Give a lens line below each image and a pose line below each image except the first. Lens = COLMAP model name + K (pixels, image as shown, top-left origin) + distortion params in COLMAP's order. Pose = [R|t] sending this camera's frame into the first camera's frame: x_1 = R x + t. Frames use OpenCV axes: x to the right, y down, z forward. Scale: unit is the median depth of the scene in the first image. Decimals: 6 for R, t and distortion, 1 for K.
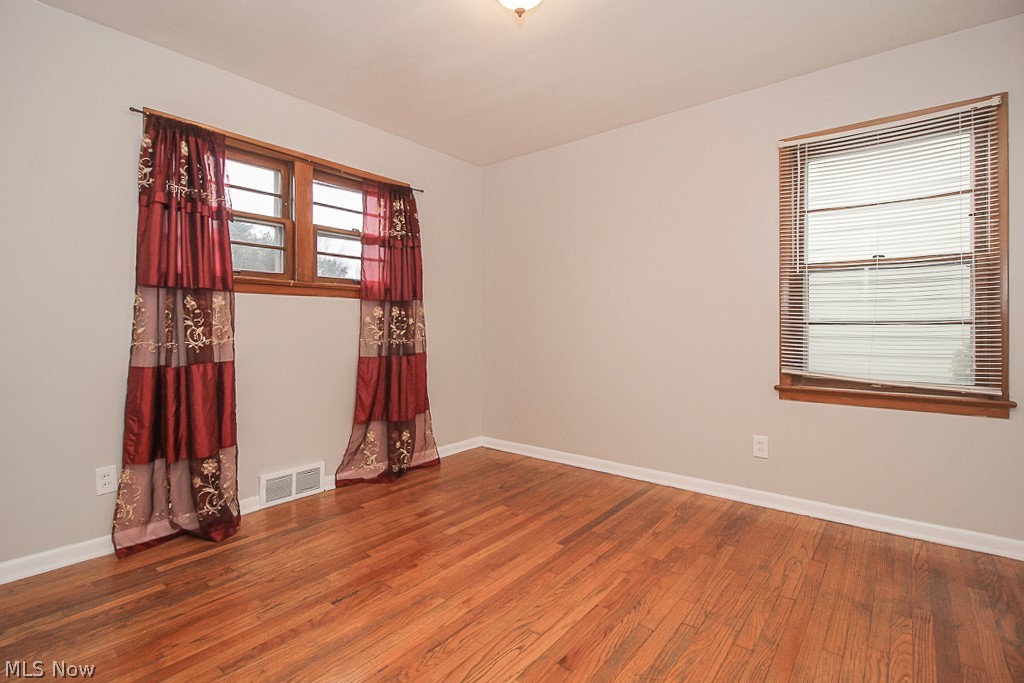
lens RADIAL K [[489.1, 0, 512.7], [0, 489.1, 334.4], [0, 0, 1]] dist [0.011588, -0.007071]
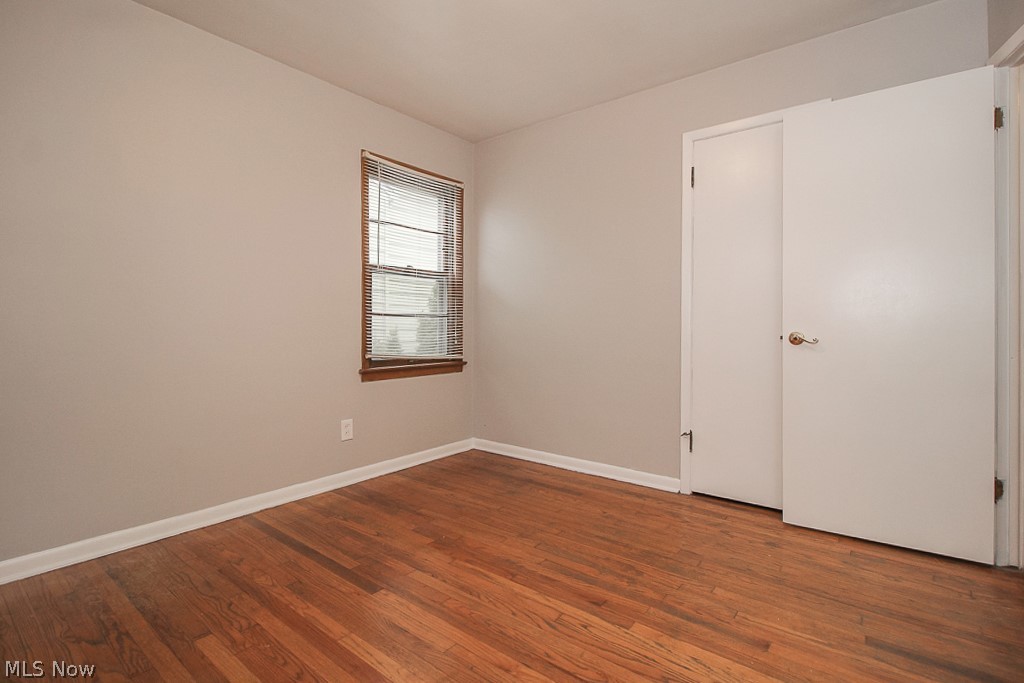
lens RADIAL K [[489.1, 0, 512.5], [0, 489.1, 334.4], [0, 0, 1]] dist [0.011588, -0.007071]
pose [[-0.015434, -0.017268, 0.999732, -0.623200], [0.016040, 0.999718, 0.017515, 0.011197], [-0.999752, 0.016306, -0.015153, 0.732599]]
